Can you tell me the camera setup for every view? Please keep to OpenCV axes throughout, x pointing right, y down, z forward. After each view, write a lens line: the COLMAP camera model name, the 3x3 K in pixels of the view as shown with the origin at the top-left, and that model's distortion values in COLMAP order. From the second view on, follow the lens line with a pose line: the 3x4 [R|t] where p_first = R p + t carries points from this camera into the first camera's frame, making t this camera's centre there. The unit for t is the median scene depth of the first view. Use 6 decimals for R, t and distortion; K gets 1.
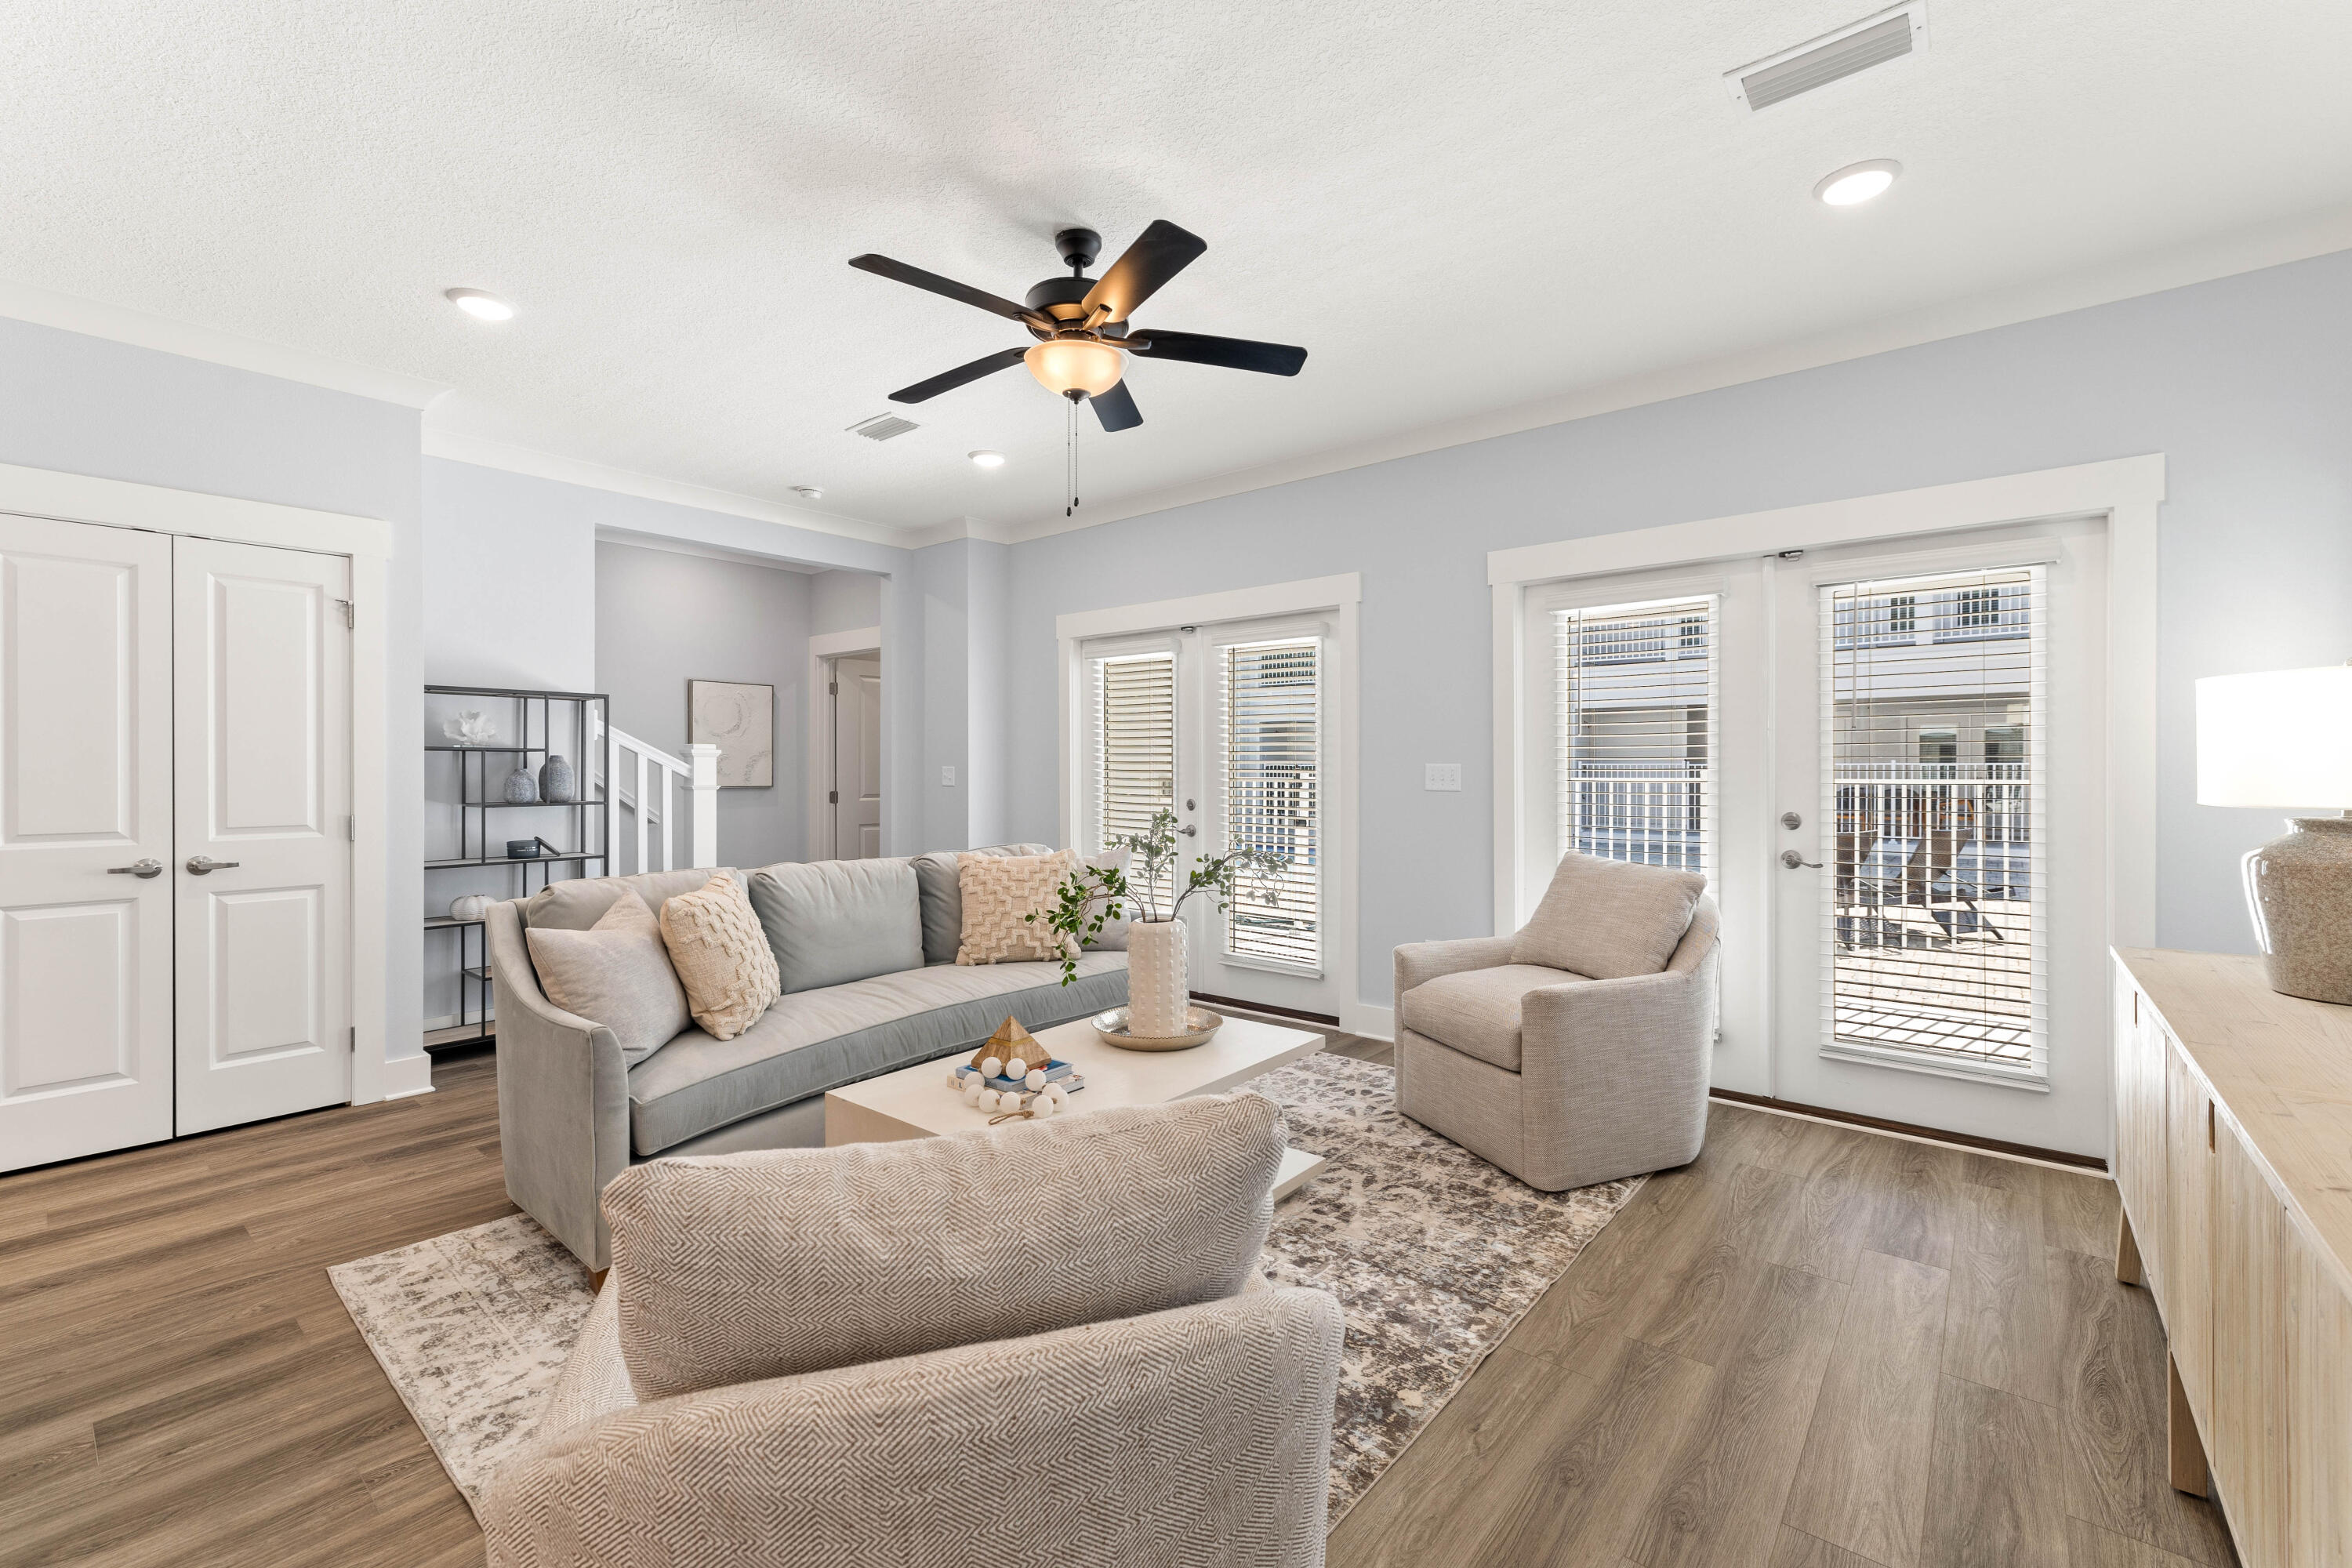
lens RADIAL K [[988.5, 0, 1183.4], [0, 988.5, 781.0], [0, 0, 1]] dist [0.008202, -0.000452]
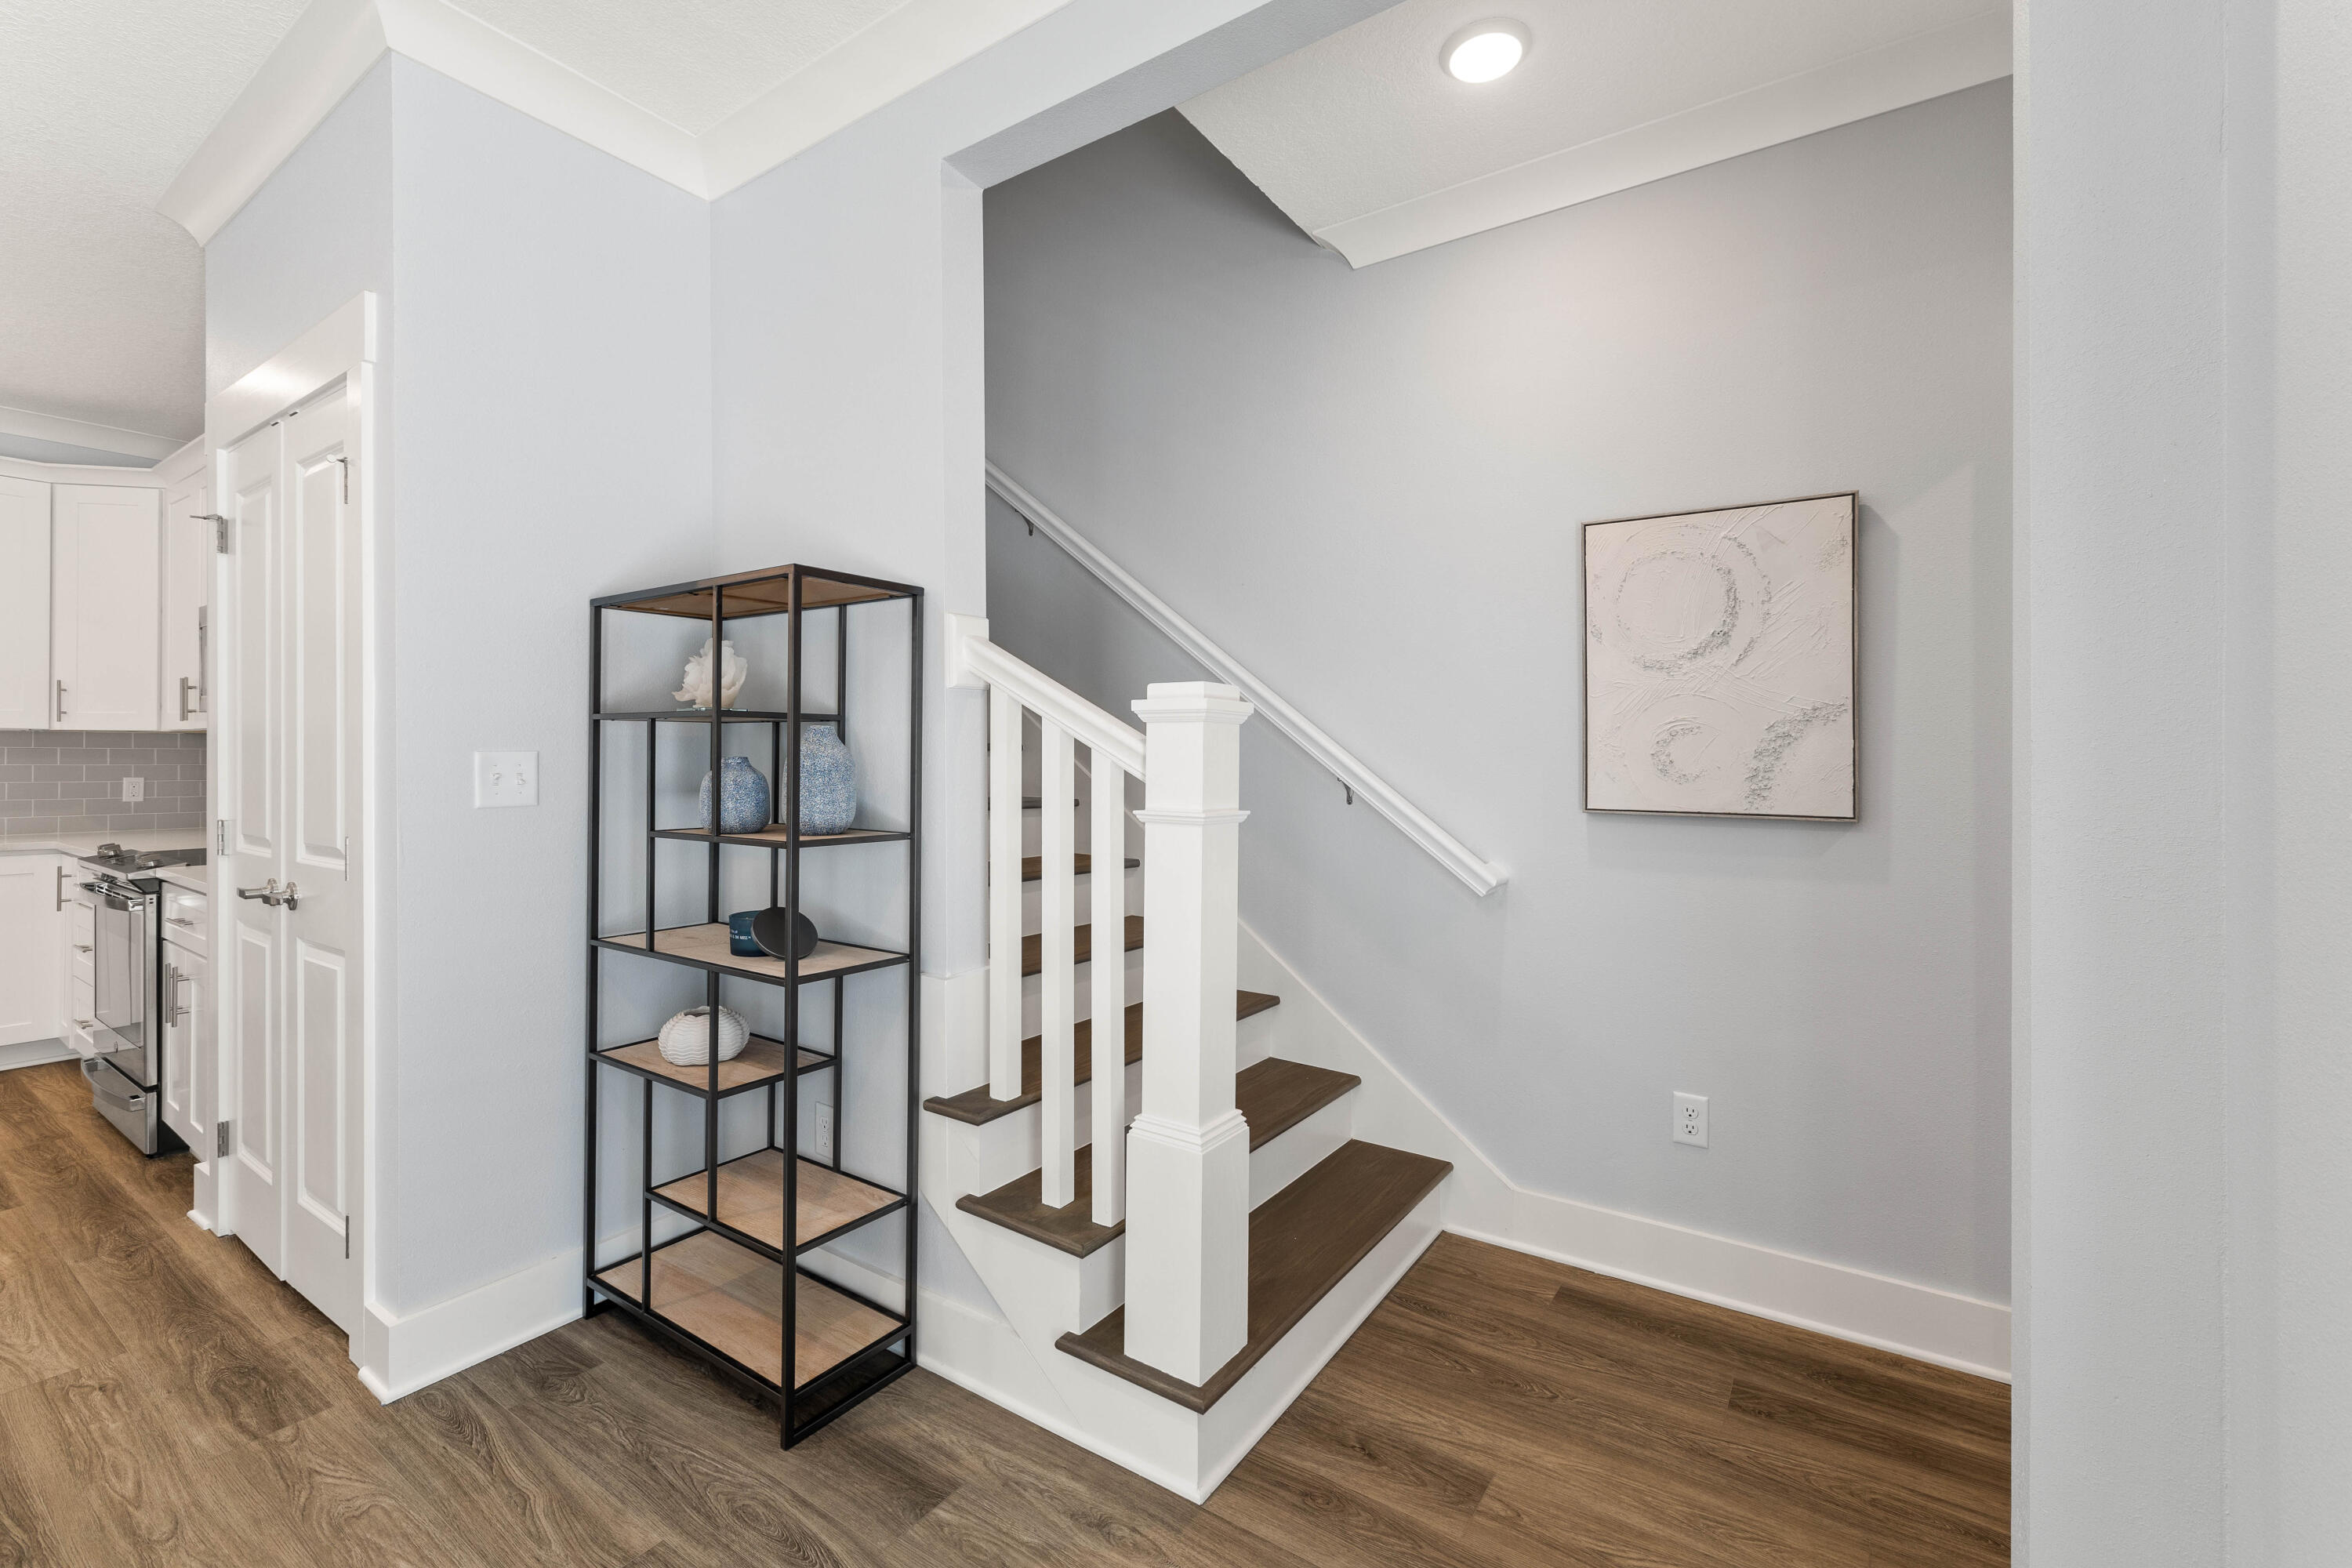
lens RADIAL K [[988.5, 0, 1177.9], [0, 988.5, 775.1], [0, 0, 1]] dist [0.008202, -0.000452]
pose [[0.079285, -0.009368, -0.996808, -0.128560], [-0.013067, 0.999860, -0.010436, -0.001840], [0.996766, 0.013853, 0.079152, 0.785084]]
